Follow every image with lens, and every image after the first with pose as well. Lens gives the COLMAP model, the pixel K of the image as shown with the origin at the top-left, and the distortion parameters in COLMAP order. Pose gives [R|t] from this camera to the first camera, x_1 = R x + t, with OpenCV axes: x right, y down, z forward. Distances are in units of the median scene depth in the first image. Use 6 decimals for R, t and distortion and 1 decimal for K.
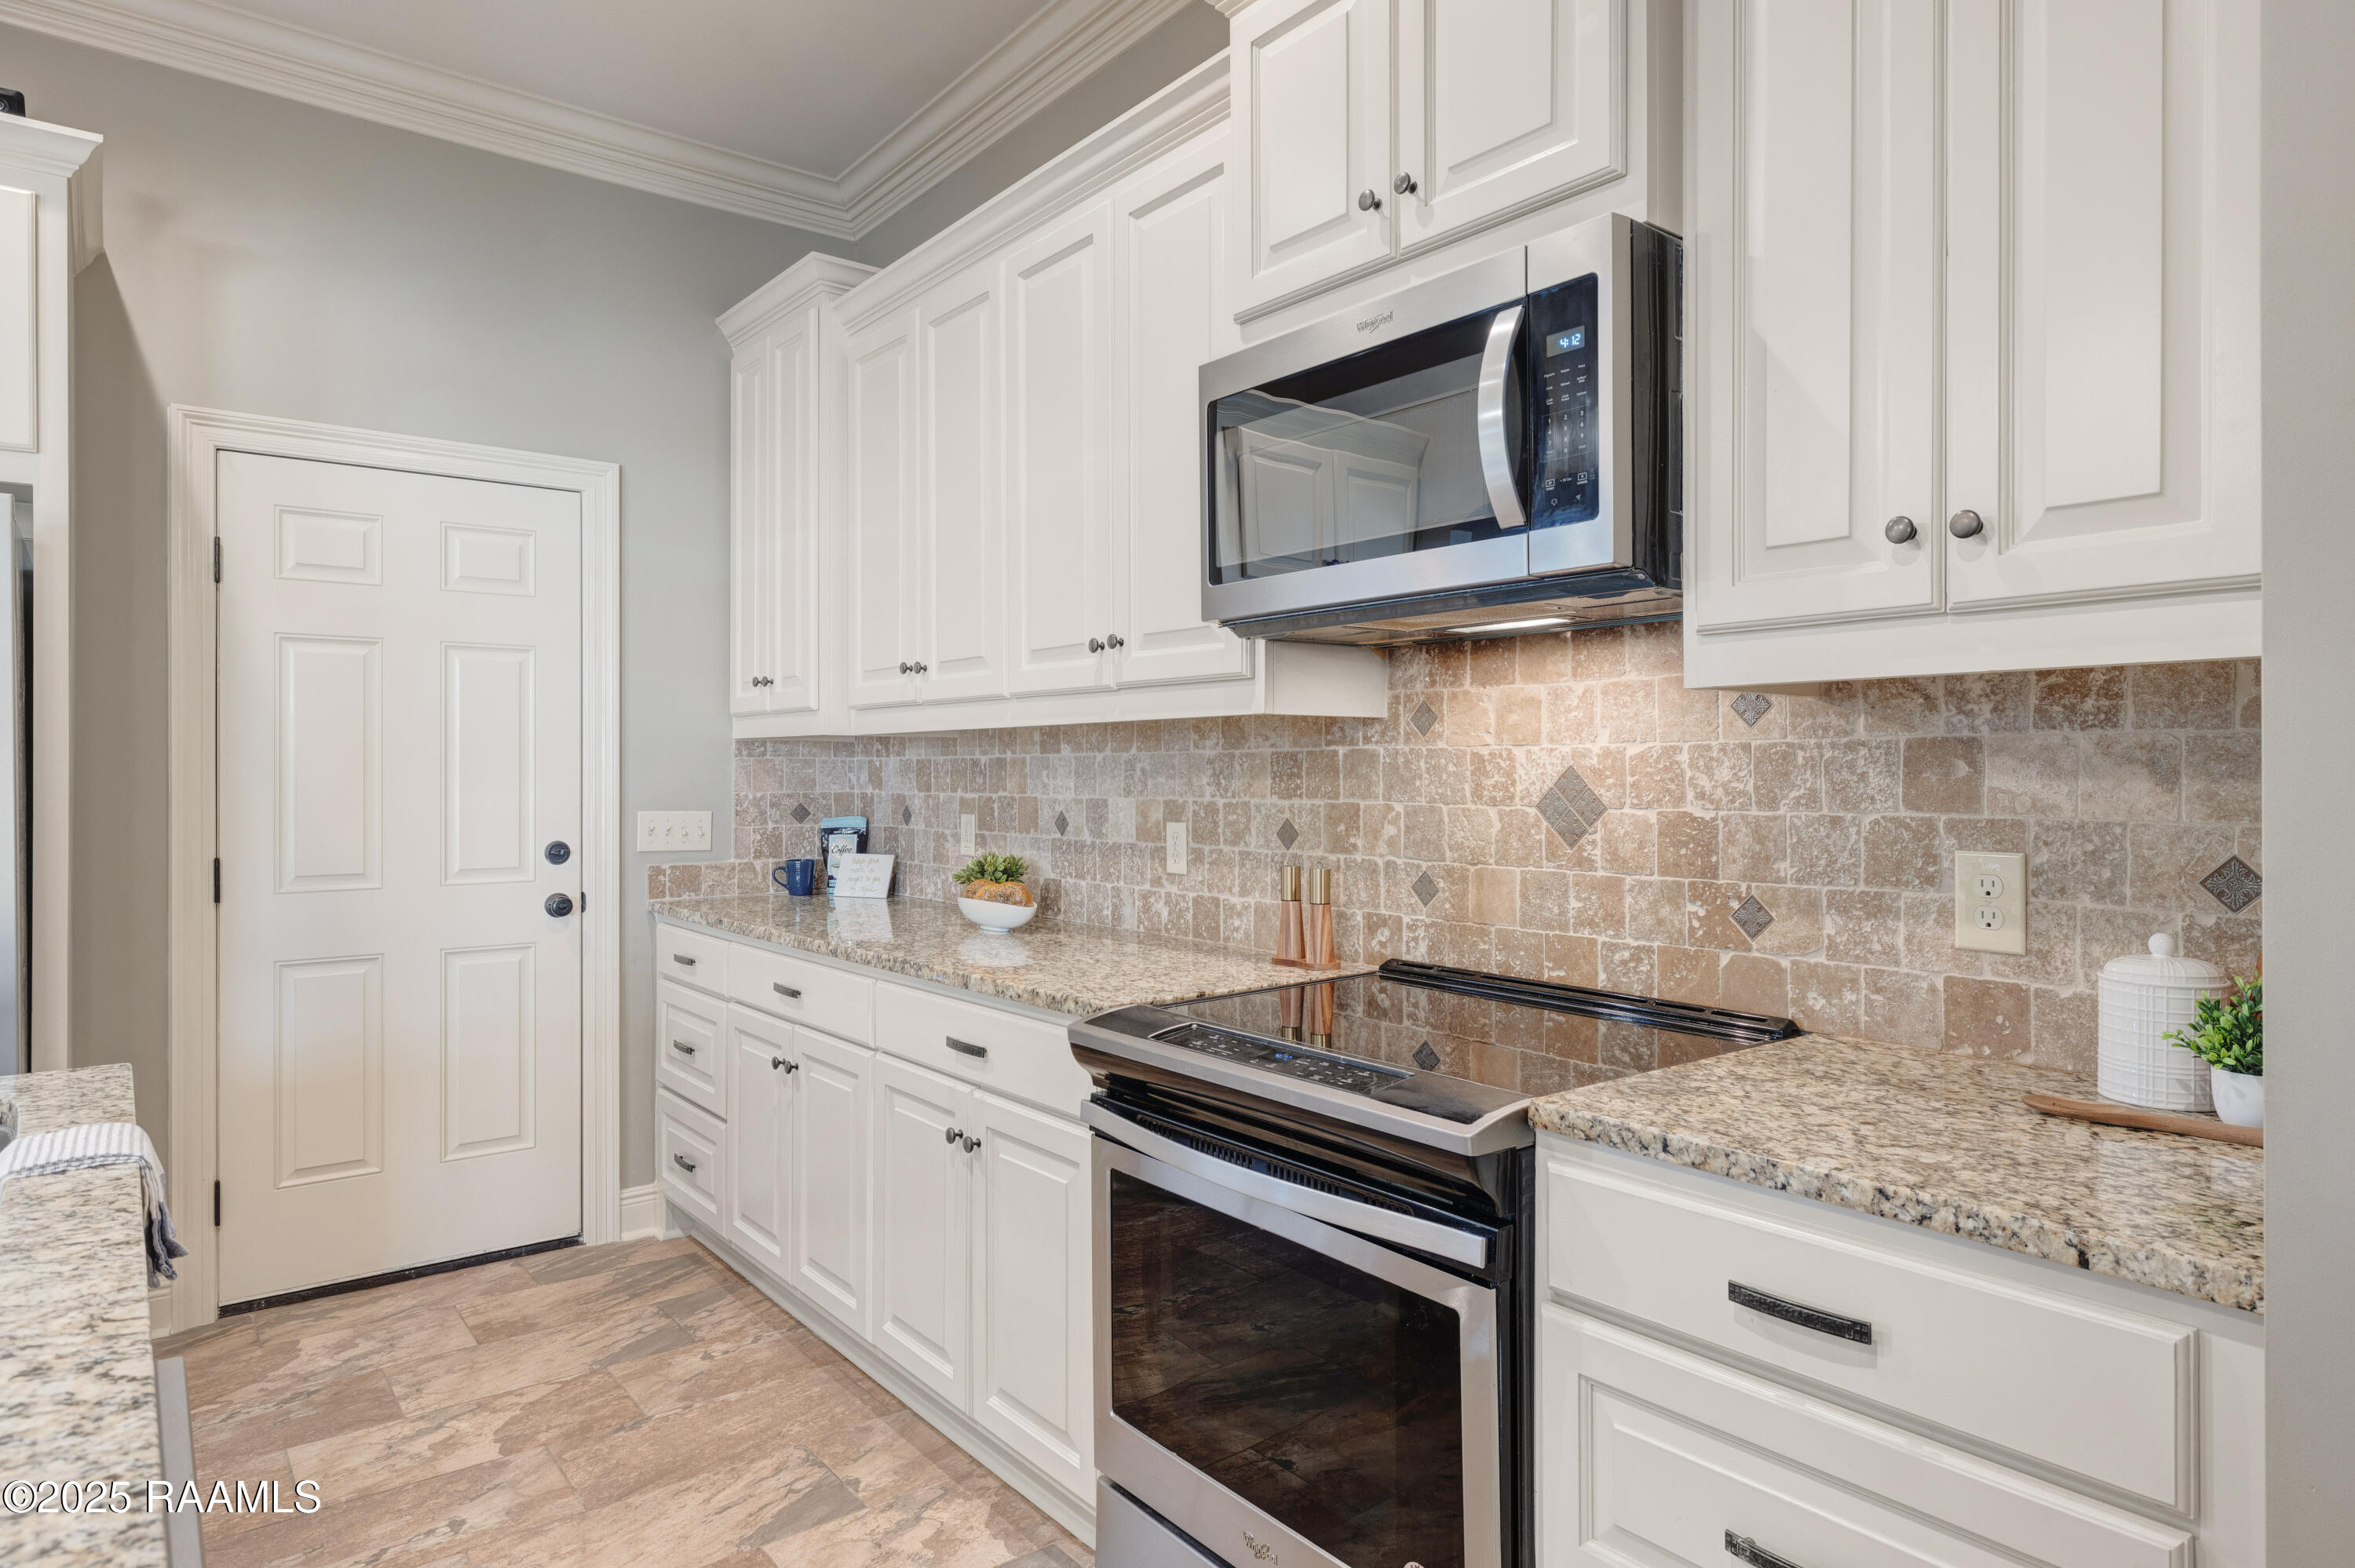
lens RADIAL K [[1357.3, 0, 1178.7], [0, 1357.3, 763.7], [0, 0, 1]] dist [0.005397, -0.001023]
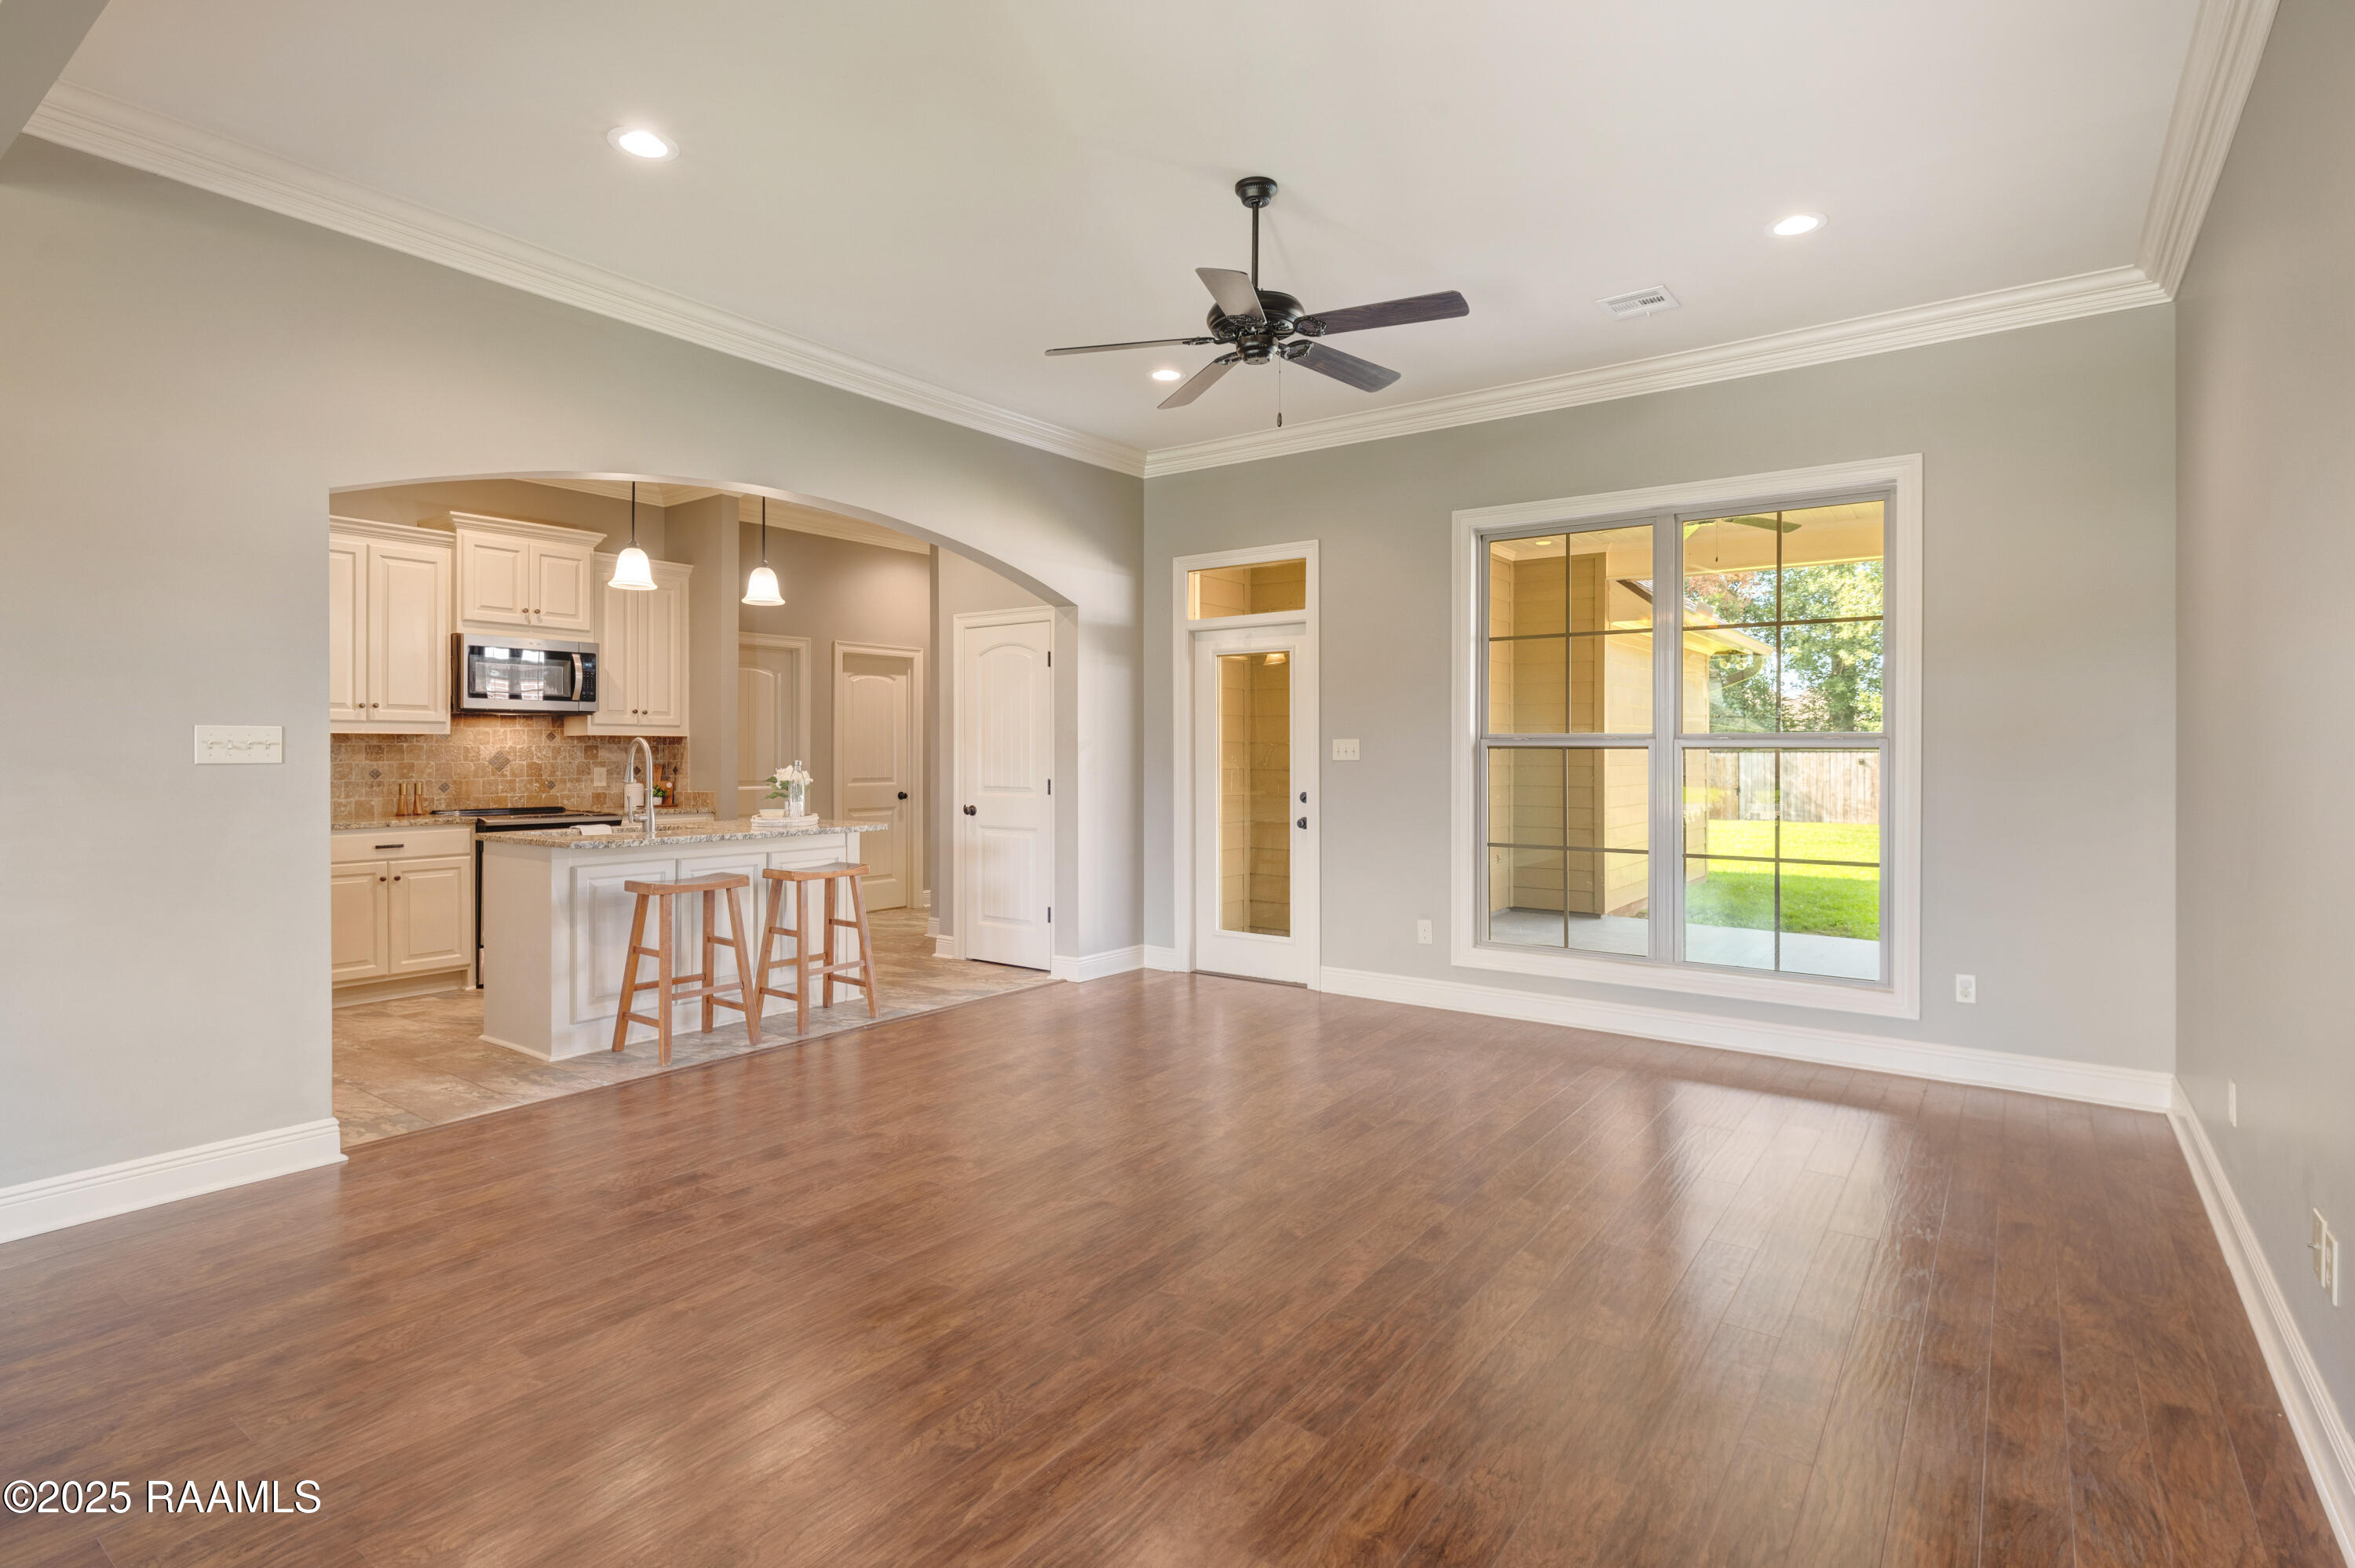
lens RADIAL K [[1144.3, 0, 1164.2], [0, 1144.3, 748.0], [0, 0, 1]] dist [0.000815, 0.002475]
pose [[-0.268694, 0.006334, 0.963205, -2.938185], [-0.003261, 0.999967, -0.007486, 0.011089], [-0.963220, -0.005152, -0.268665, 0.065070]]
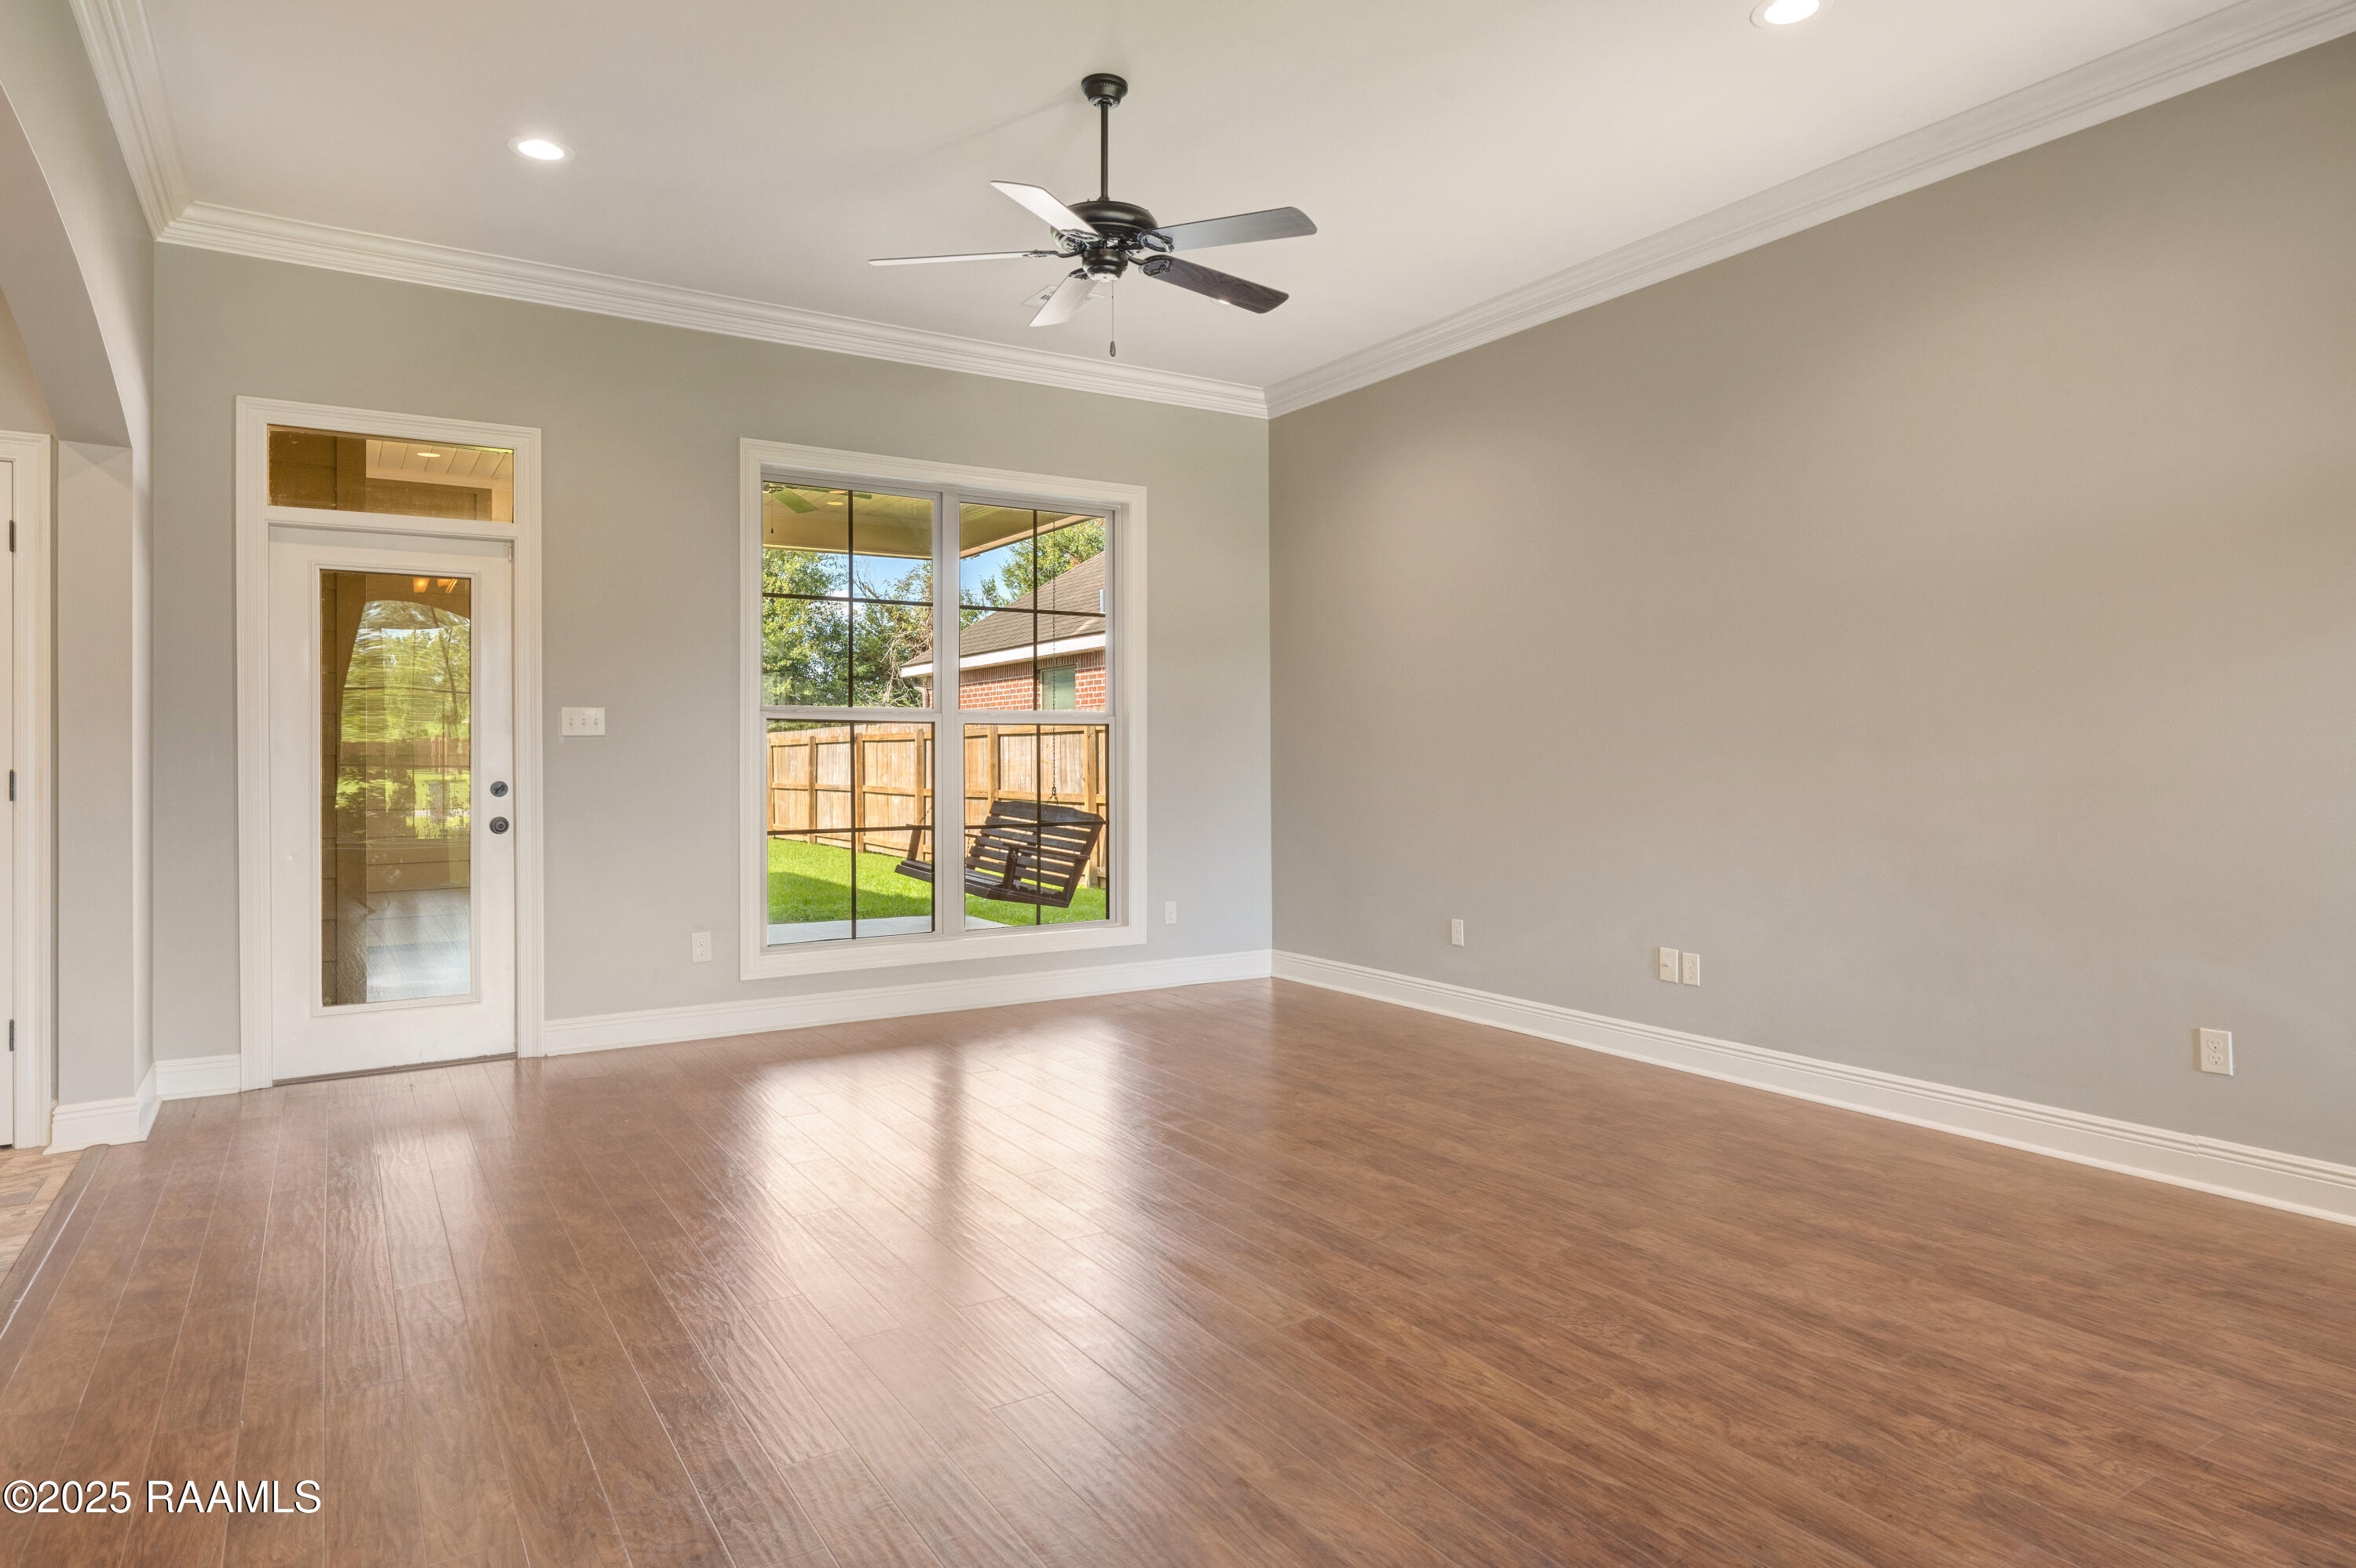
lens RADIAL K [[1357.9, 0, 1167.2], [0, 1357.9, 750.0], [0, 0, 1]] dist [0.005397, -0.001023]
pose [[-0.994086, 0.007985, 0.108298, -1.799017], [0.007452, 0.999958, -0.005325, 0.060734], [-0.108336, -0.004486, -0.994104, 1.116159]]
